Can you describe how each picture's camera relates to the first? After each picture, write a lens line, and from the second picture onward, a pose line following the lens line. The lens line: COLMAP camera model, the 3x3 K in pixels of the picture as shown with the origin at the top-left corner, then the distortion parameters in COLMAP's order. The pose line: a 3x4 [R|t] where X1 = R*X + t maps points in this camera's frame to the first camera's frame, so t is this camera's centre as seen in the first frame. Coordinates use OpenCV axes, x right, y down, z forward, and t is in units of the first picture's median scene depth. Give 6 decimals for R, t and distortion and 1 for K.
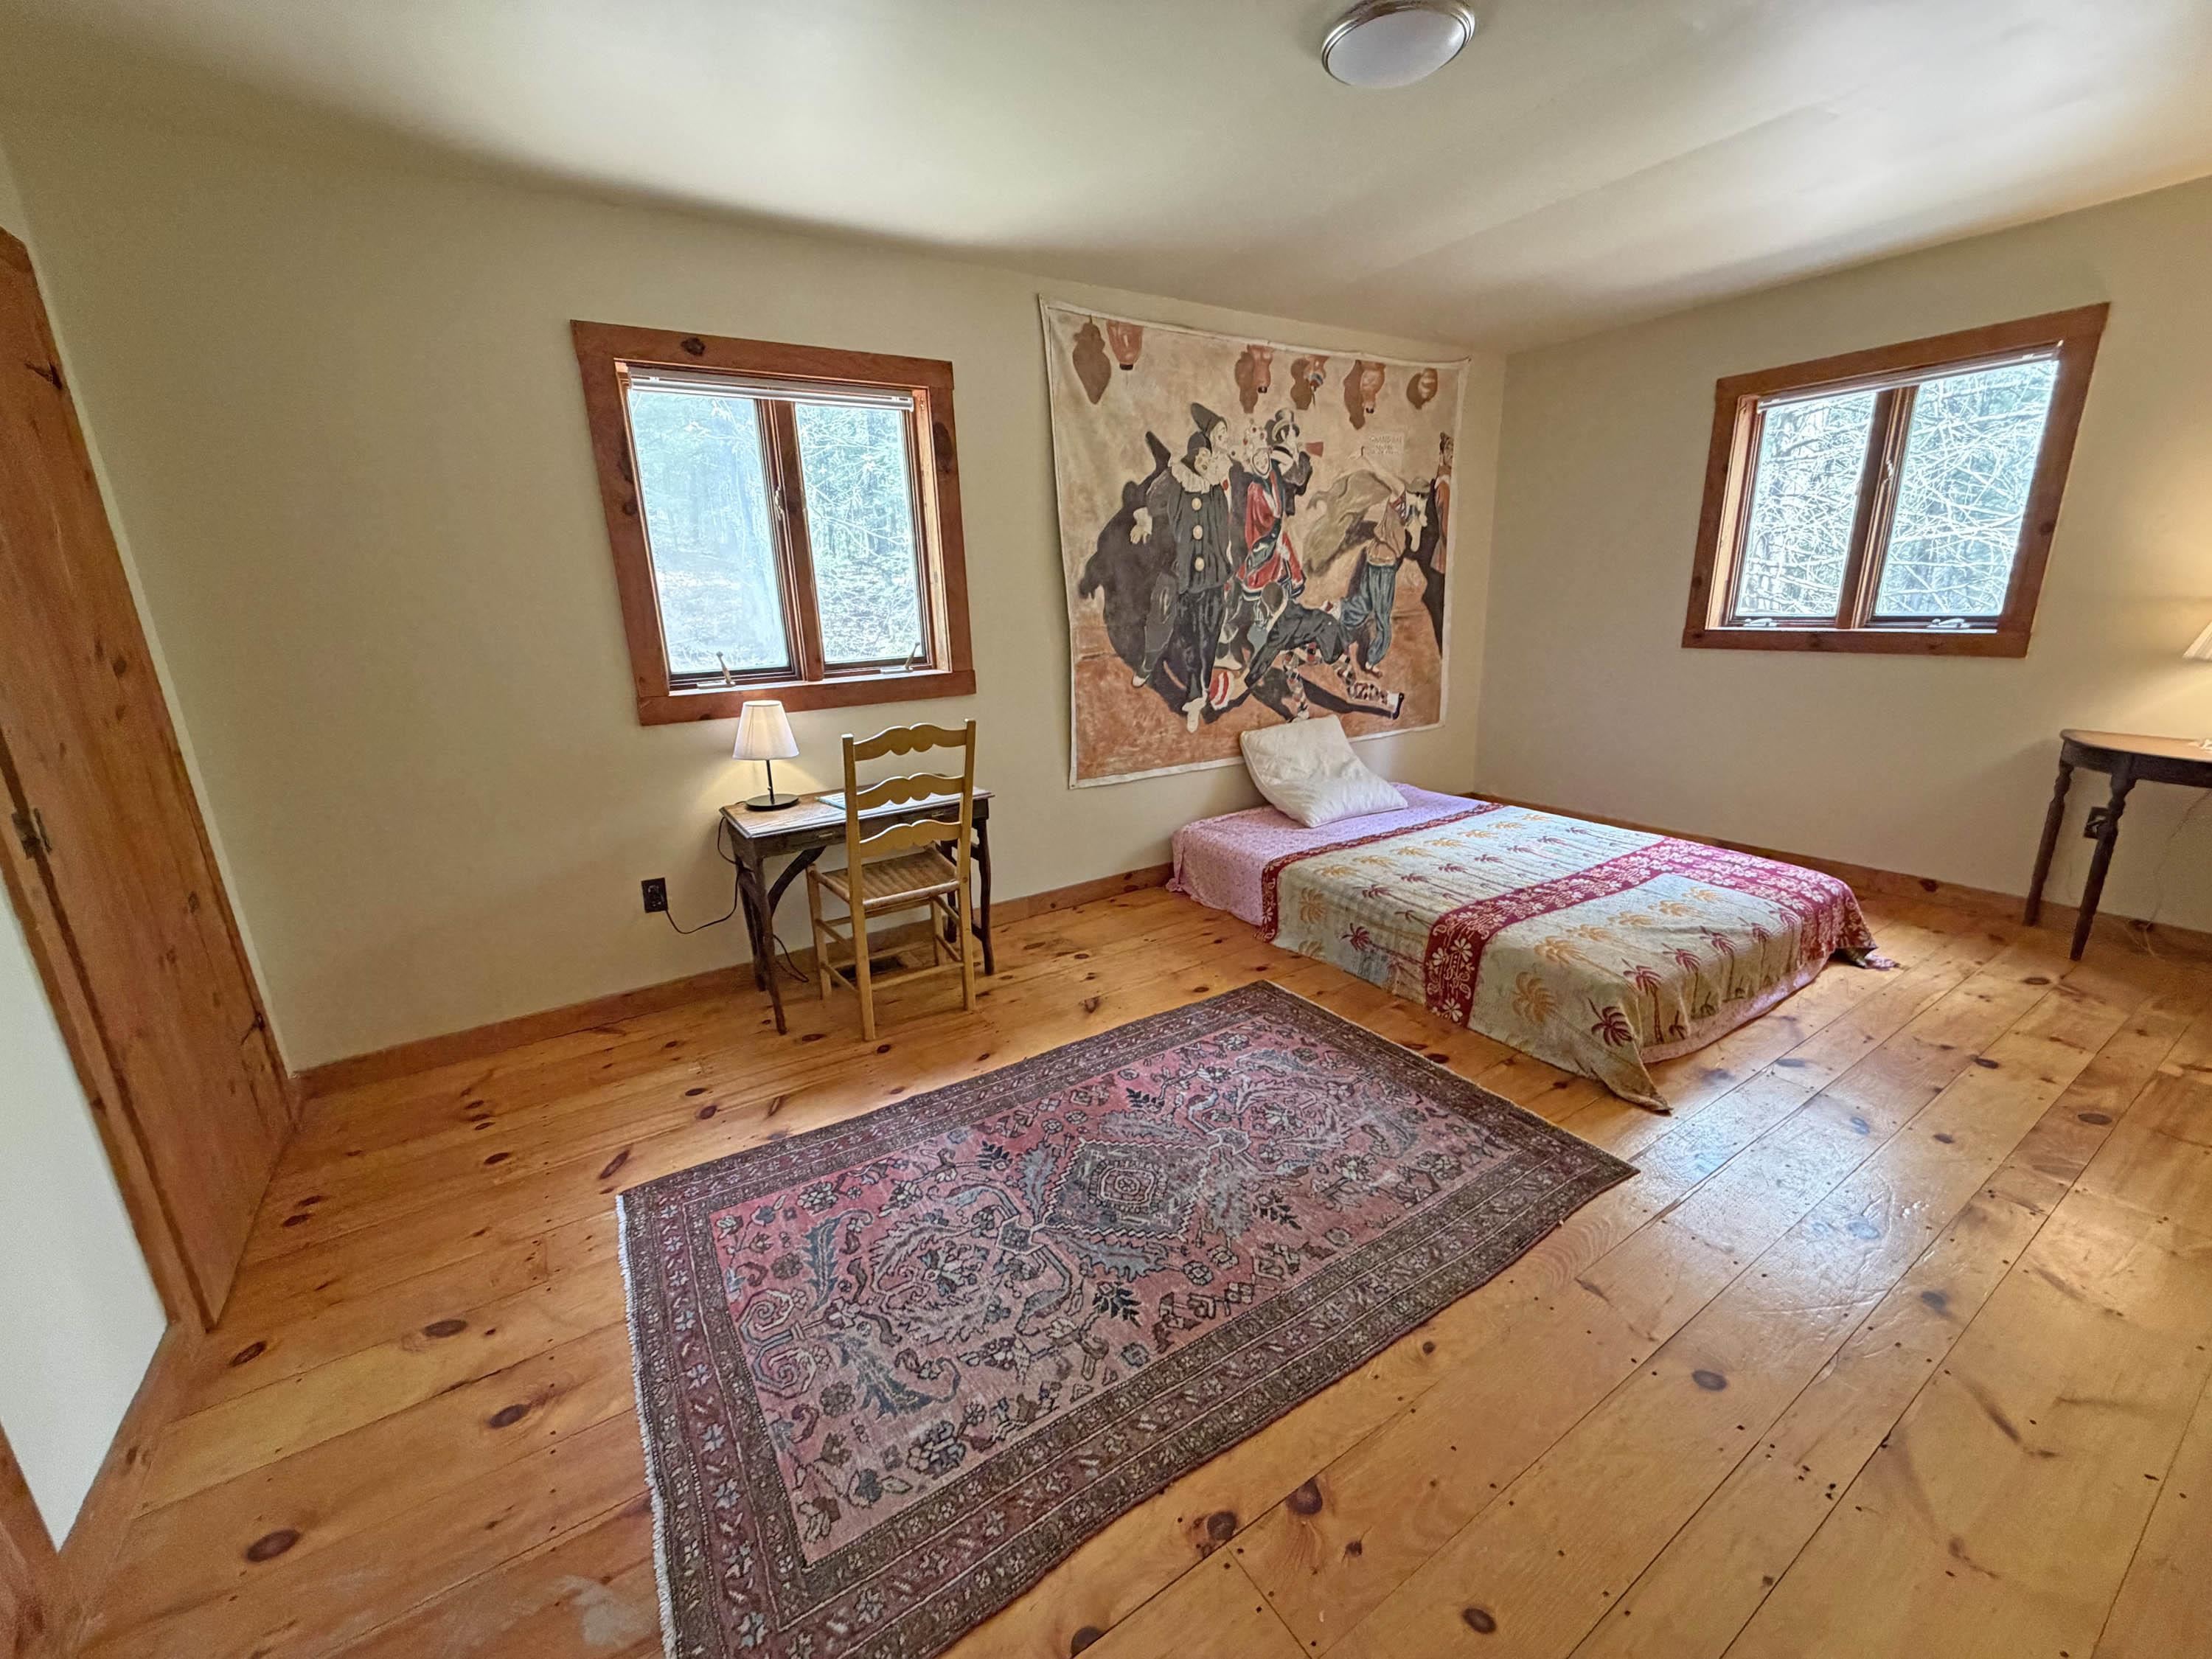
lens RADIAL K [[882.2, 0, 1099.1], [0, 882.2, 828.6], [0, 0, 1]] dist [0.000403, 0.000207]
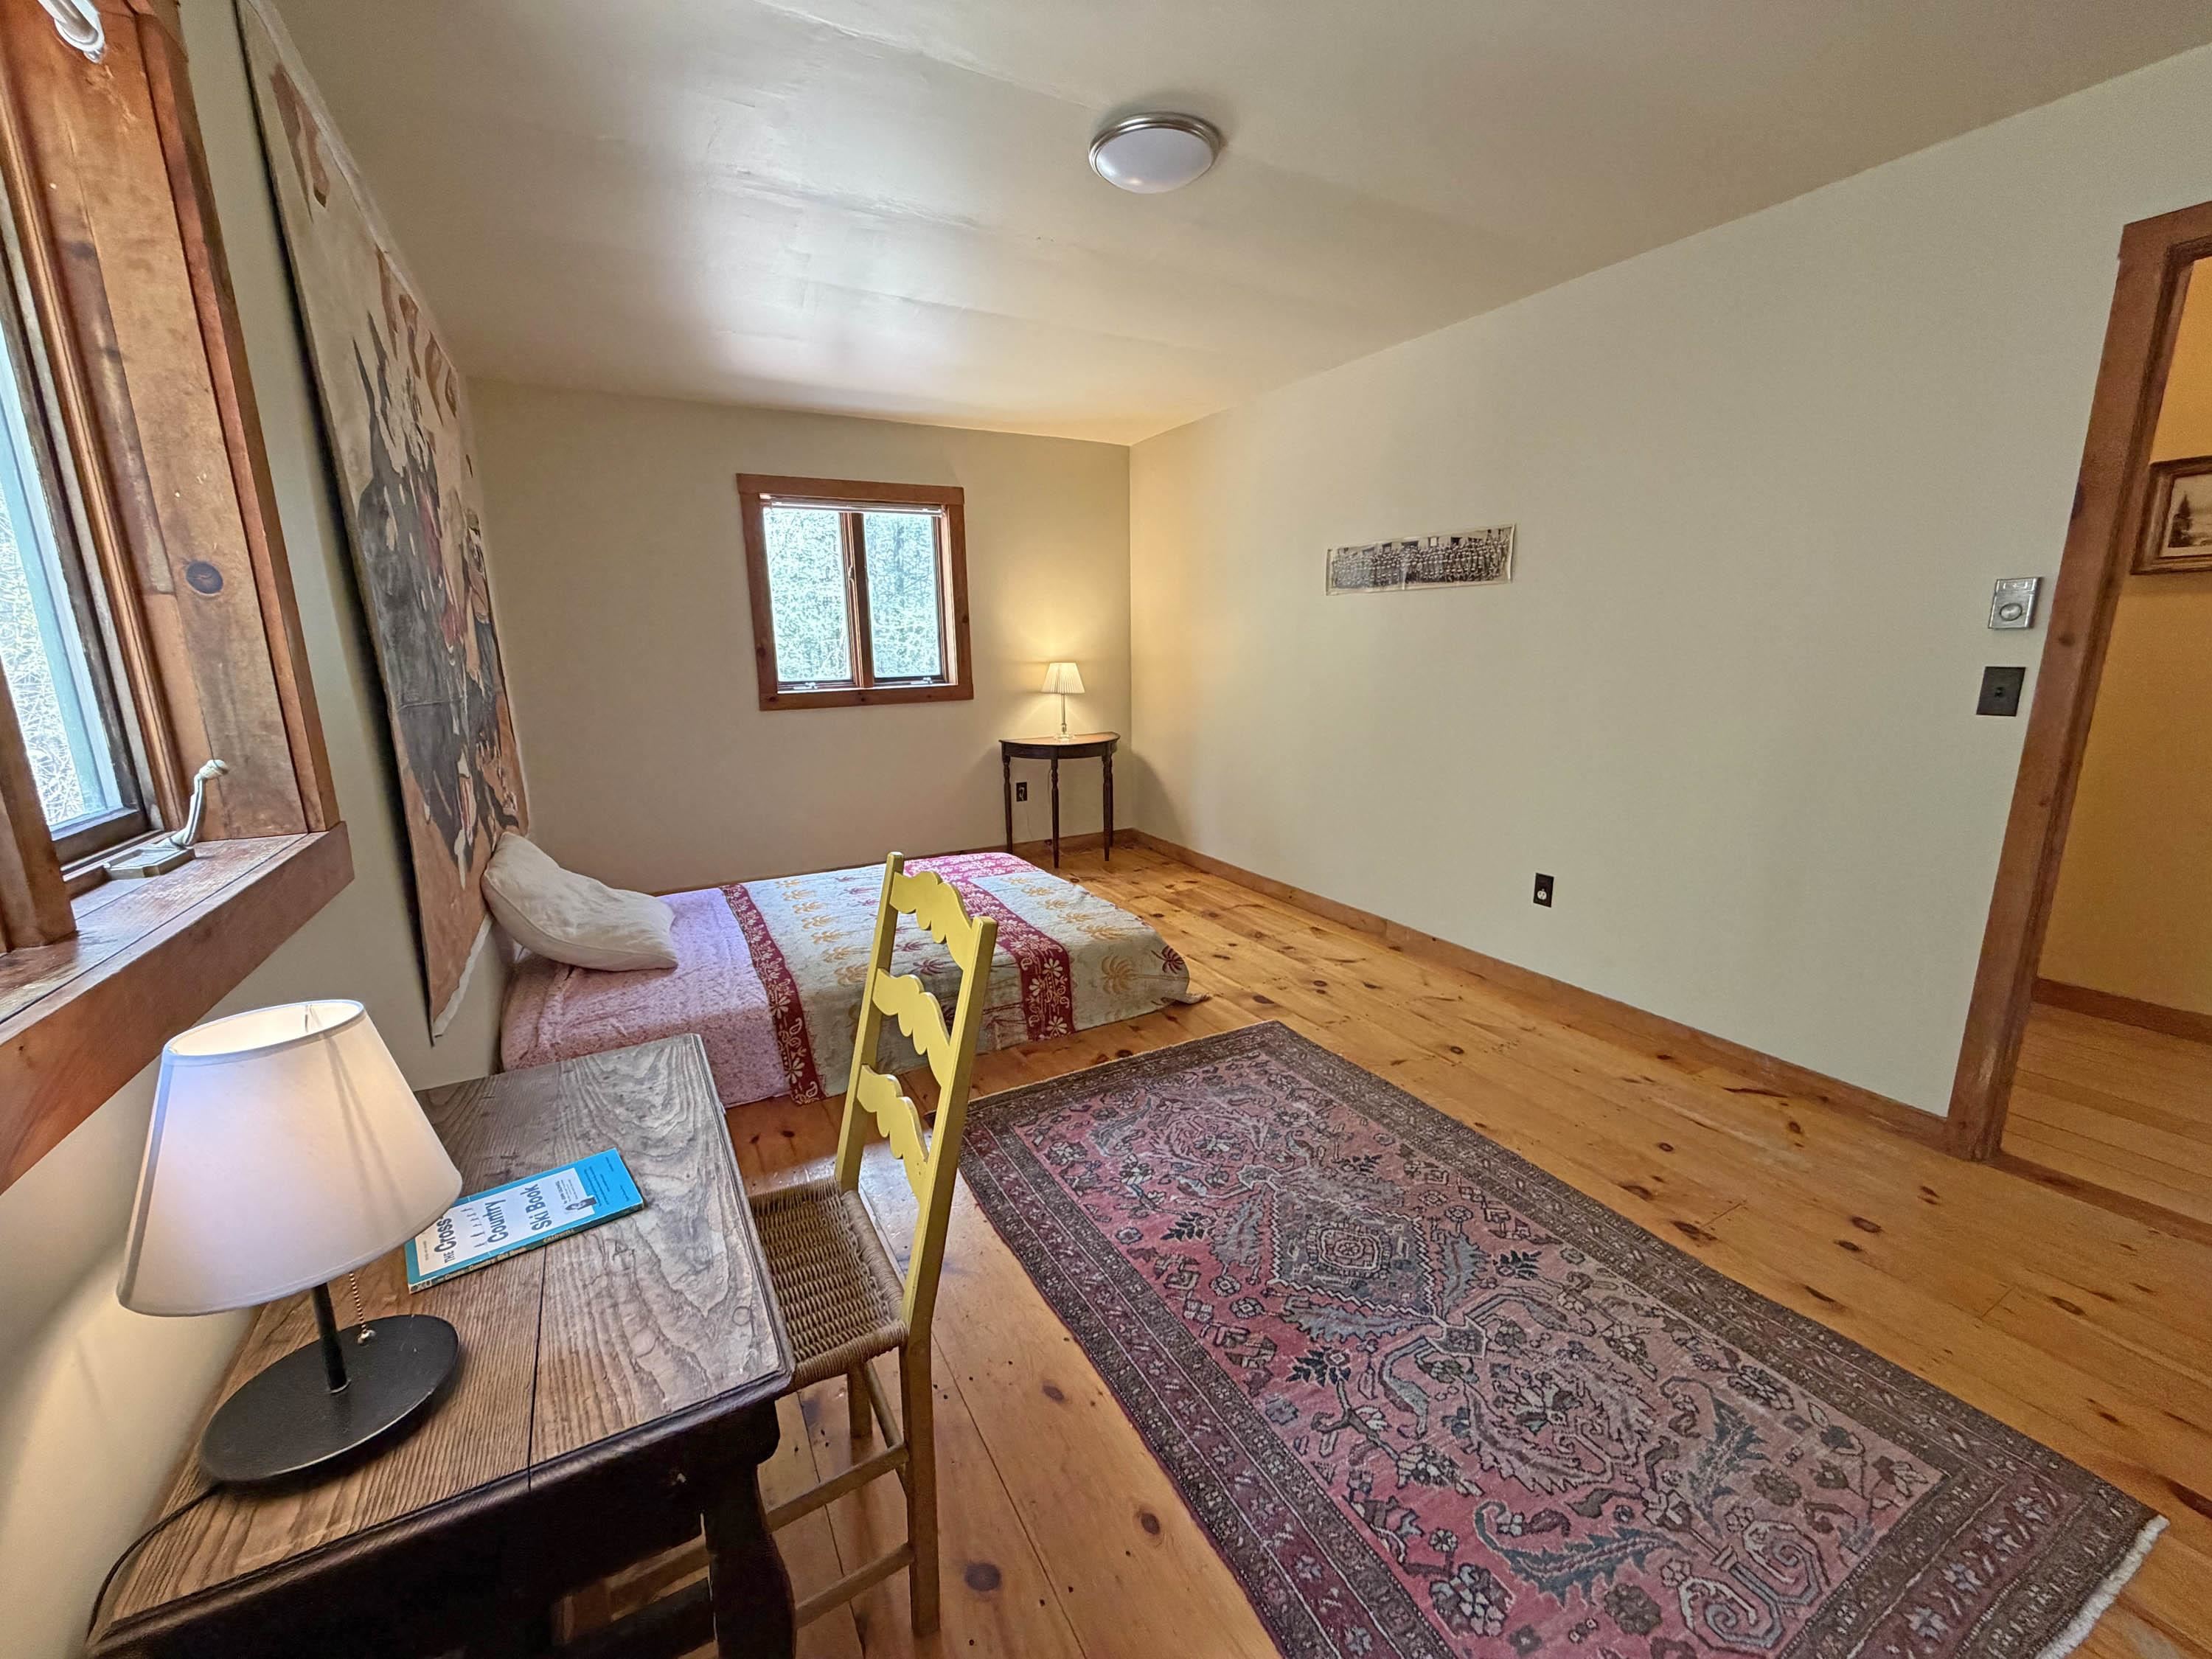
lens RADIAL K [[882.2, 0, 1099.1], [0, 882.2, 828.6], [0, 0, 1]] dist [0.000403, 0.000207]
pose [[0.065207, -0.175003, 0.982406, -0.770234], [0.276901, 0.949012, 0.150675, -0.216324], [-0.958684, 0.262204, 0.110341, 0.968055]]
